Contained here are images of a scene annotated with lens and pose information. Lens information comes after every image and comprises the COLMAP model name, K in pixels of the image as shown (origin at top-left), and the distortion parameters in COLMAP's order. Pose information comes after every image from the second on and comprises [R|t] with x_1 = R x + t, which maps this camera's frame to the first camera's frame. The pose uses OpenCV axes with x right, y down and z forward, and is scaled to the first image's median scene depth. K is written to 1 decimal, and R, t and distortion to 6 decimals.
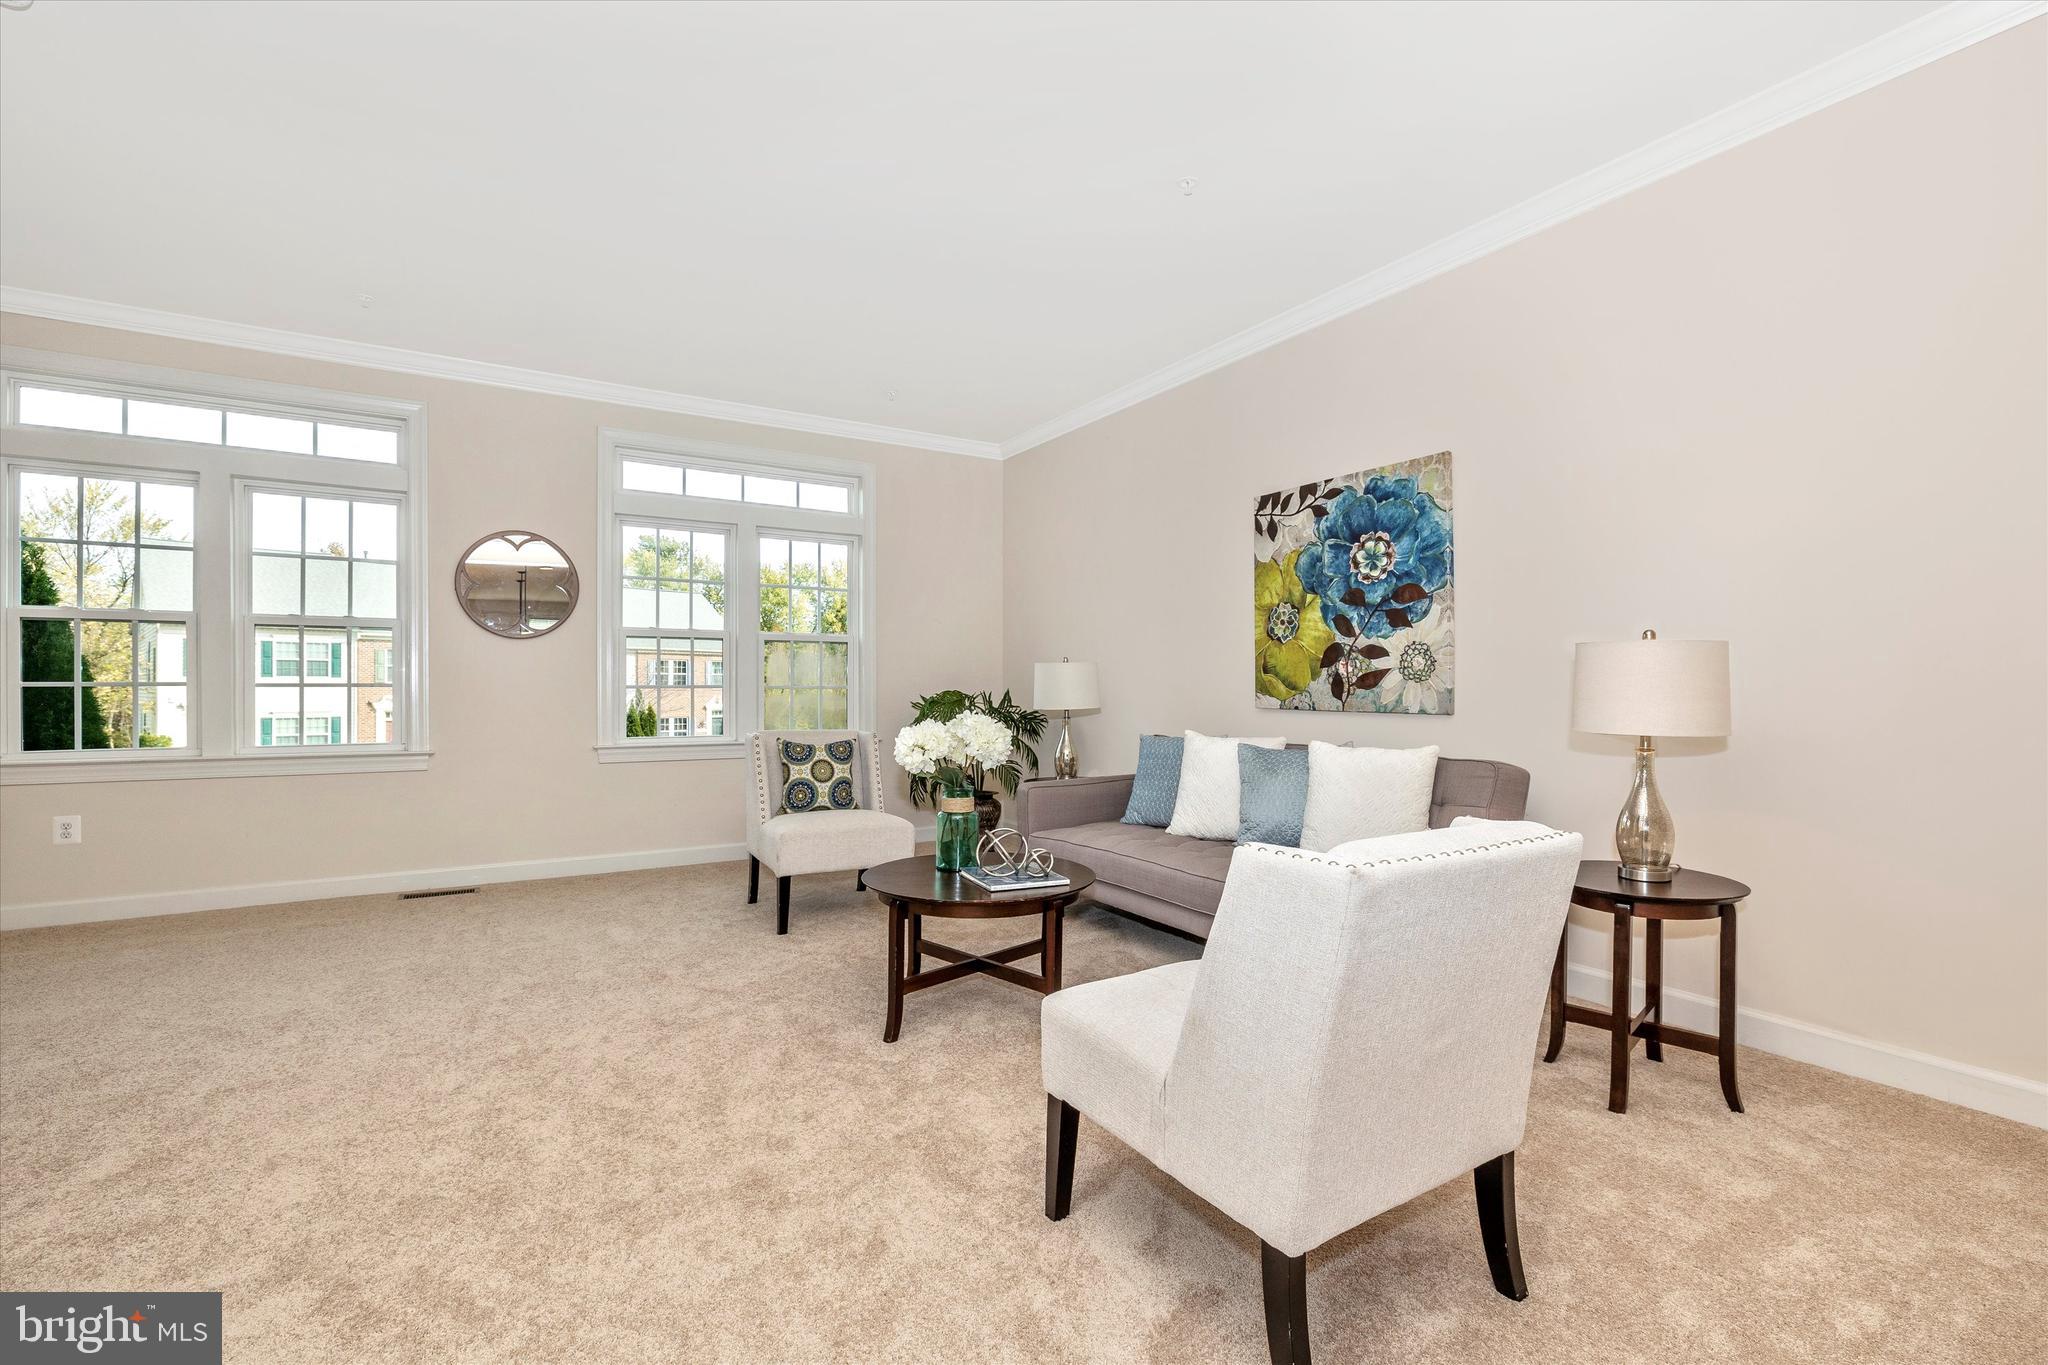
lens RADIAL K [[901.6, 0, 994.0], [0, 901.6, 708.9], [0, 0, 1]] dist [0.000428, -0.000322]
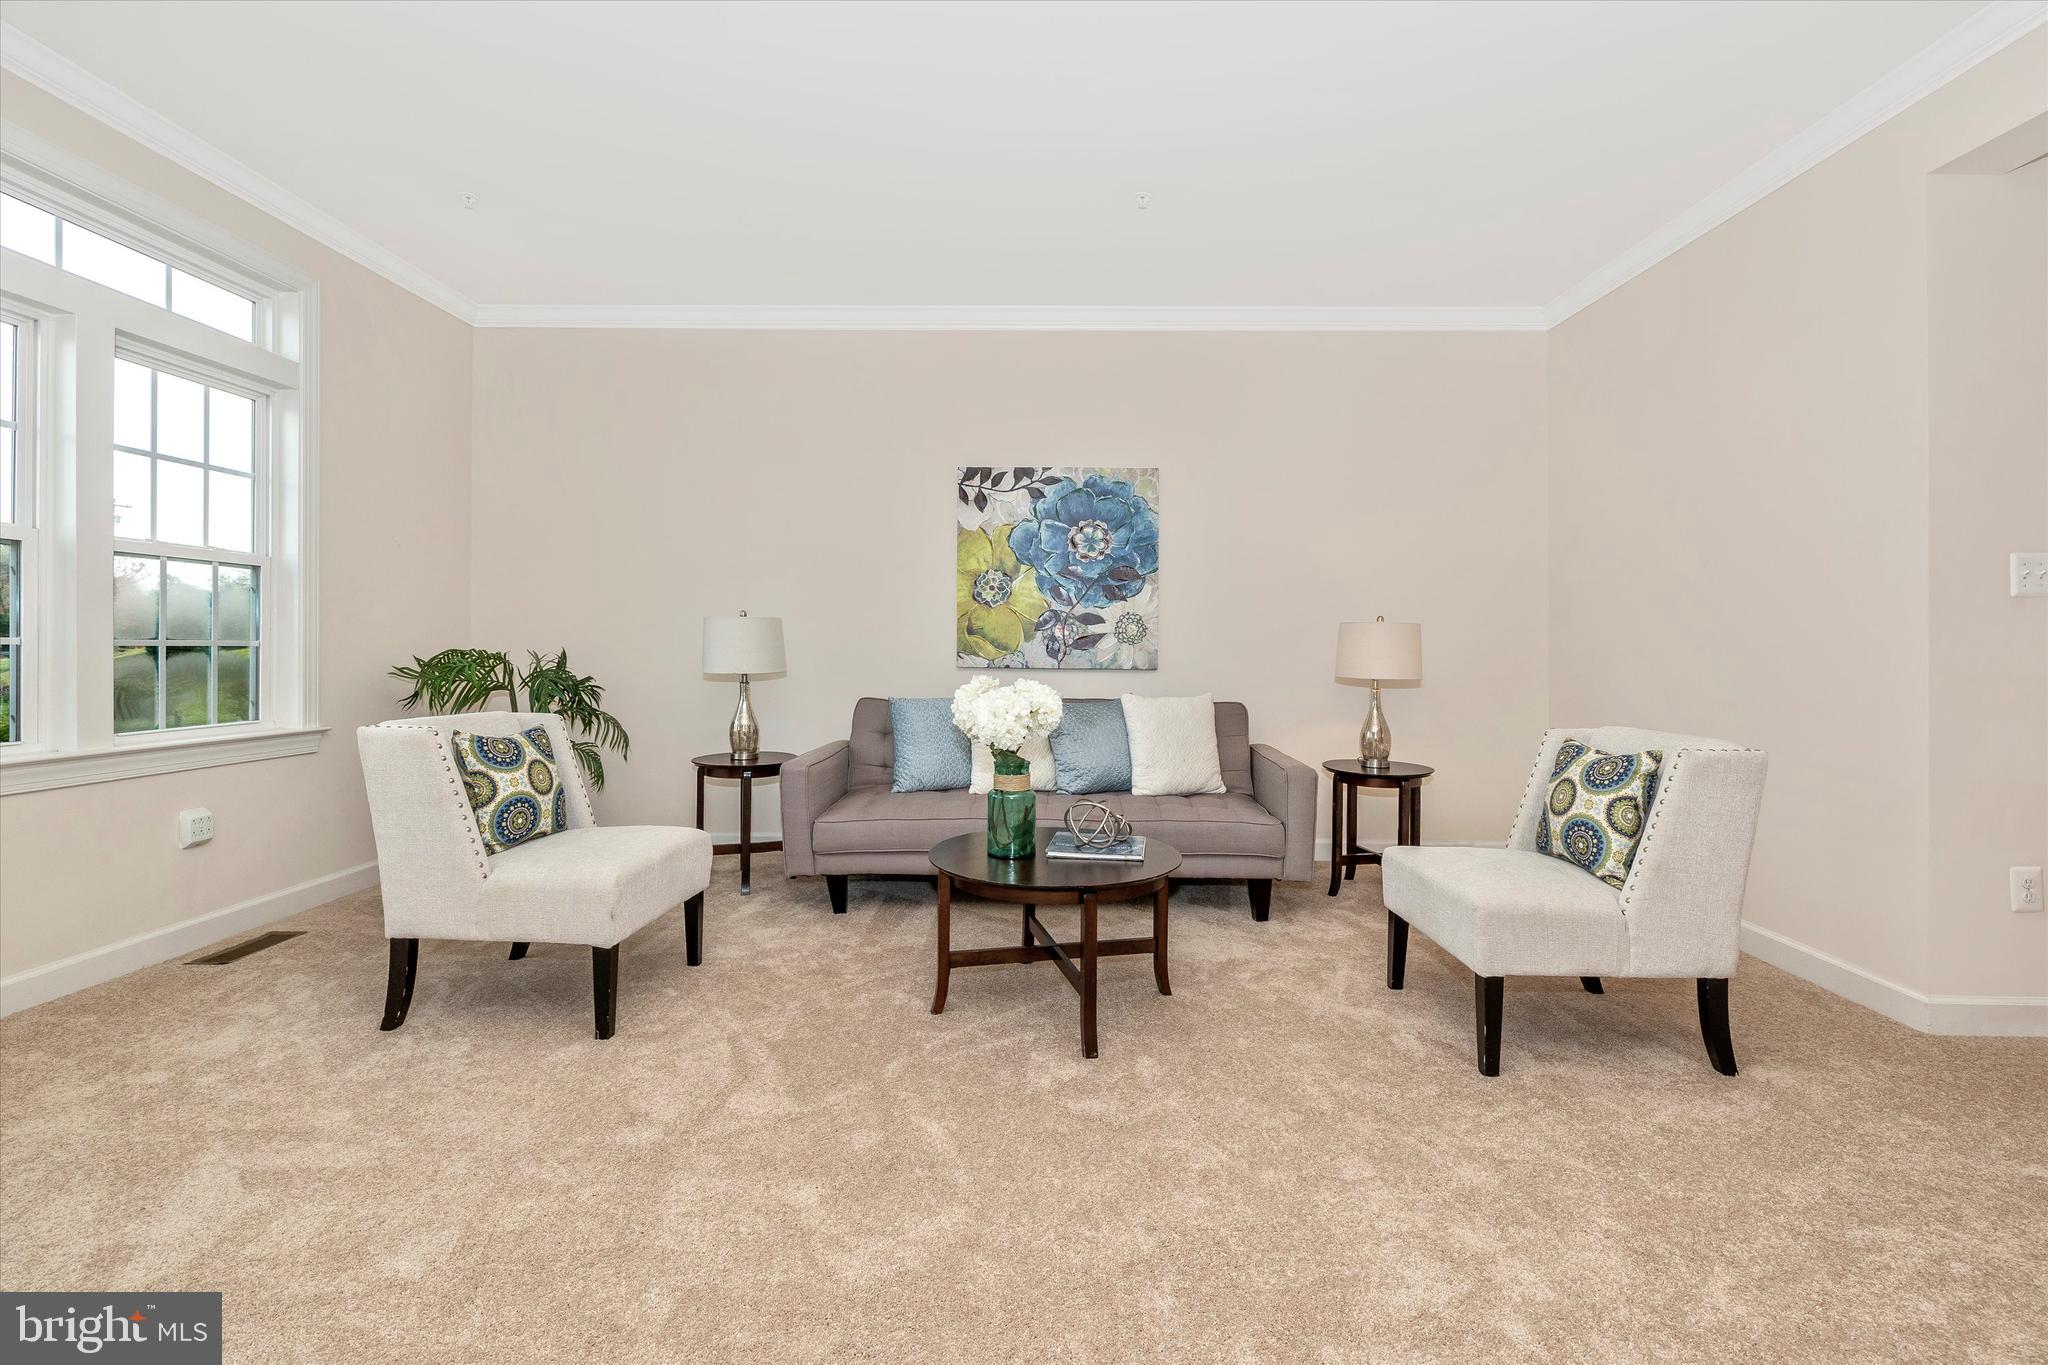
lens RADIAL K [[928.3, 0, 1018.4], [0, 928.3, 663.0], [0, 0, 1]] dist [-0.001619, 0.000099]
pose [[0.512897, -0.012483, 0.858360, -0.675158], [0.014090, 0.999882, 0.006123, -0.013088], [-0.858335, 0.008954, 0.513012, 0.431642]]
